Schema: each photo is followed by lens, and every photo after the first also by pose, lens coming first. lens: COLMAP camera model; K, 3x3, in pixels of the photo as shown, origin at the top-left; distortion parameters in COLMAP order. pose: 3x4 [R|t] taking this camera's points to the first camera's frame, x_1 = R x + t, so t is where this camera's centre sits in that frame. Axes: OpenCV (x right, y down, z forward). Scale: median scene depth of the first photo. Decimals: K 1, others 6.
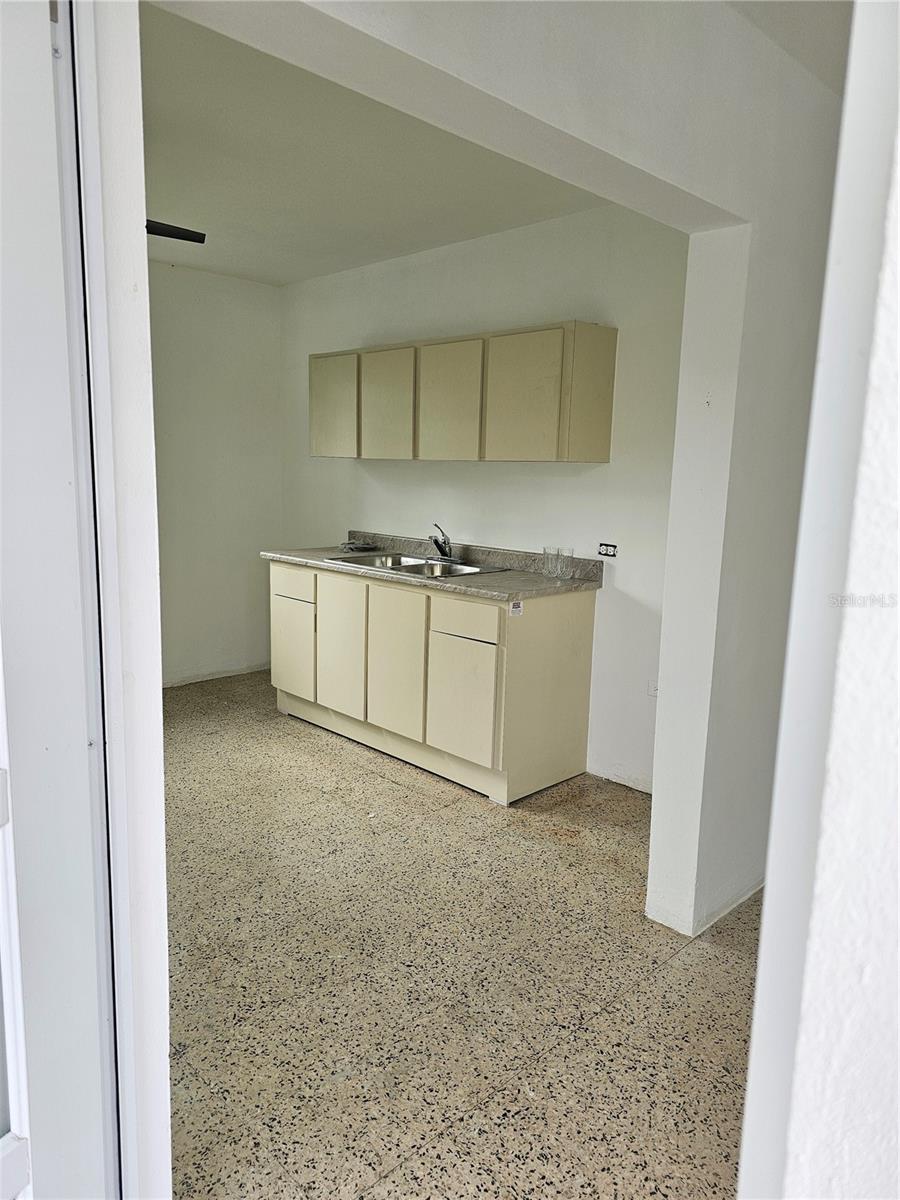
lens RADIAL K [[822.0, 0, 443.9], [0, 822.0, 613.7], [0, 0, 1]] dist [0.107852, -0.143737]
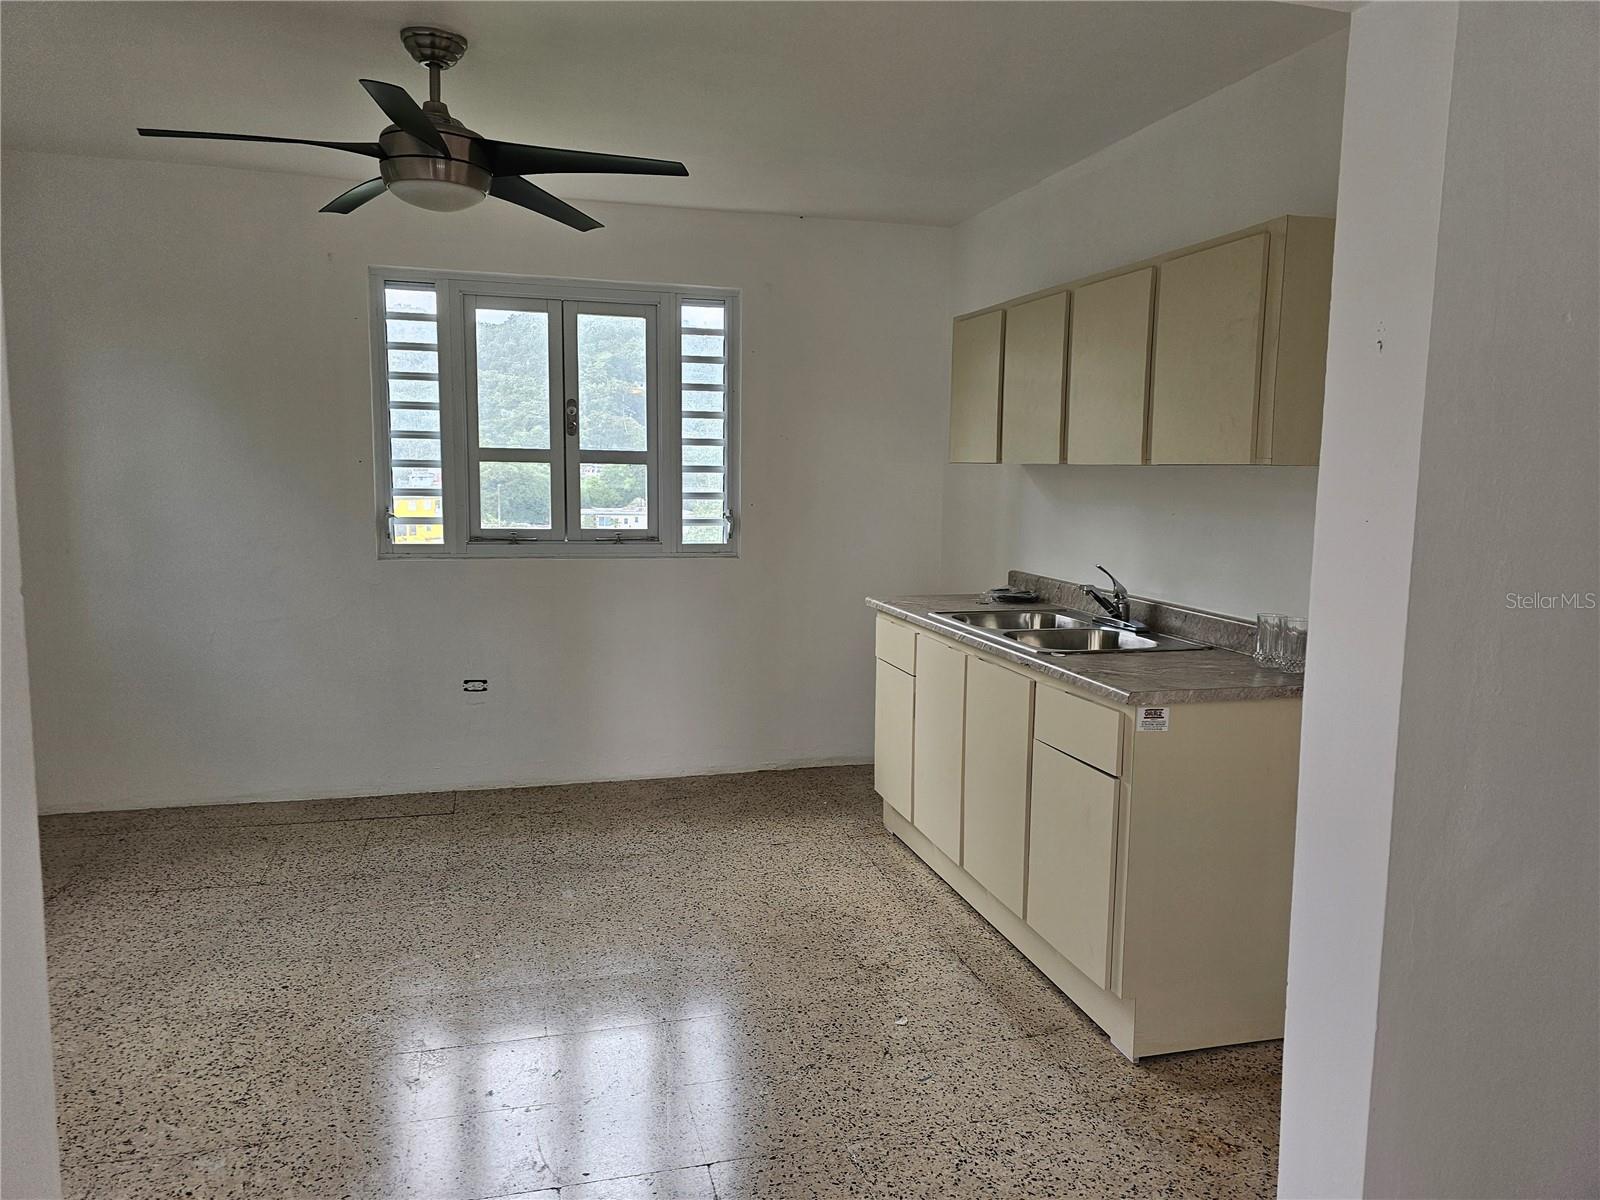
lens RADIAL K [[1096.0, 0, 810.3], [0, 1096.0, 603.5], [0, 0, 1]] dist [0.107852, -0.143737]
pose [[0.868149, 0.051385, -0.493637, 0.227405], [-0.080853, 0.995982, -0.038518, -0.032967], [0.489674, 0.073351, 0.868815, 0.181455]]
